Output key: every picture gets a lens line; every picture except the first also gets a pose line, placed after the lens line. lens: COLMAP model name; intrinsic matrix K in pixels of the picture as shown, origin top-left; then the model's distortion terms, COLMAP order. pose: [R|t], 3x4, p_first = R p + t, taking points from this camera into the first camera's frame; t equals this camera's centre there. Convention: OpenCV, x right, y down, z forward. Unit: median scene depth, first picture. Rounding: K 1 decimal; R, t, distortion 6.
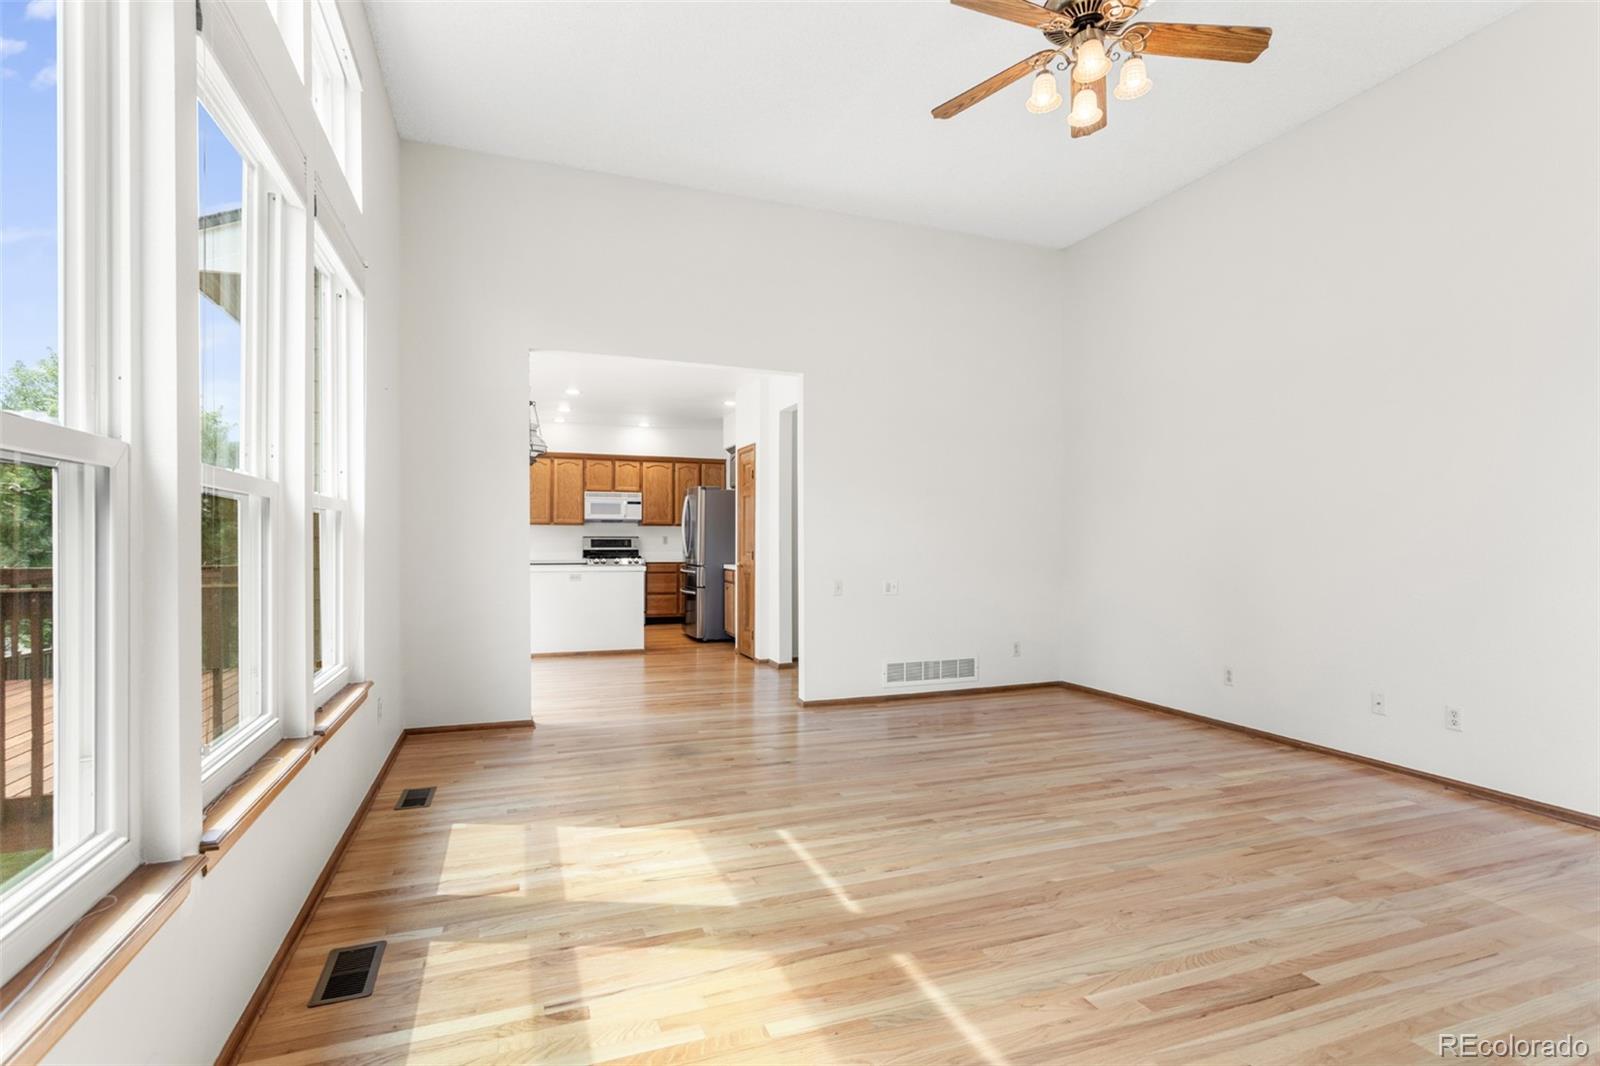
lens RADIAL K [[778.3, 0, 804.8], [0, 778.3, 536.2], [0, 0, 1]] dist [0.015546, 0.000566]
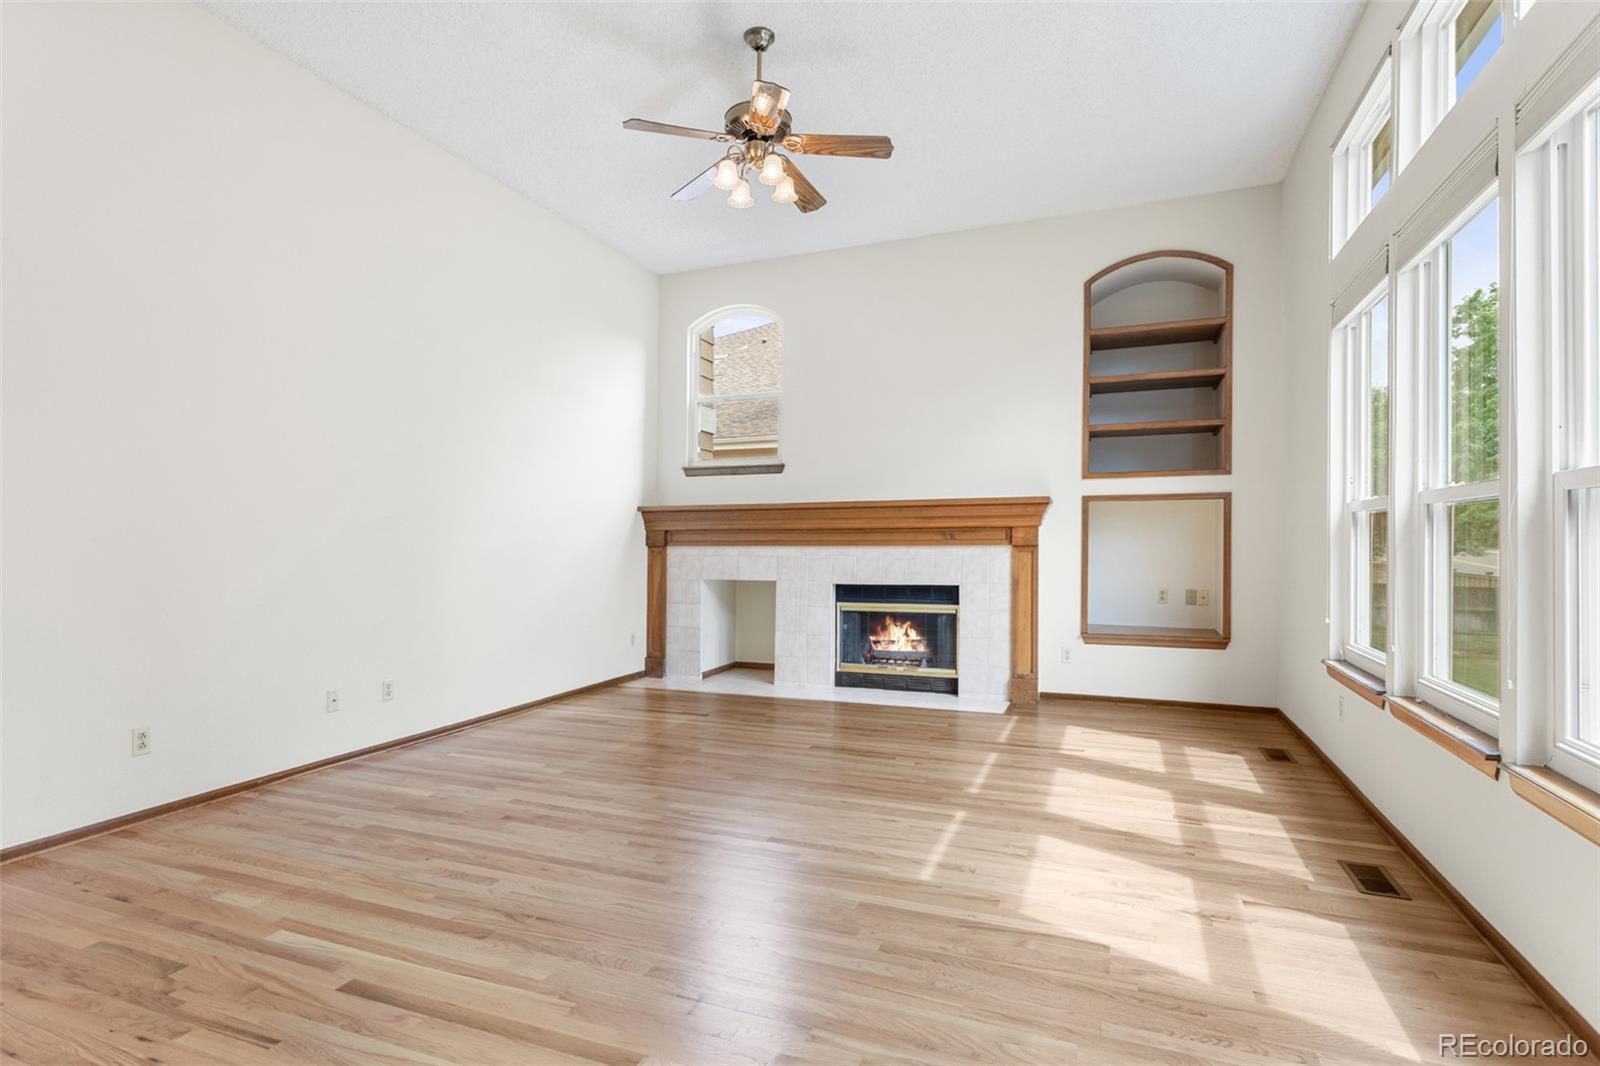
lens RADIAL K [[778.3, 0, 804.8], [0, 778.3, 536.2], [0, 0, 1]] dist [0.015546, 0.000566]
pose [[-0.734173, 0.005742, 0.678938, -0.584468], [-0.005322, 0.999885, -0.014211, 0.017845], [-0.678941, -0.014046, -0.734058, 1.938867]]
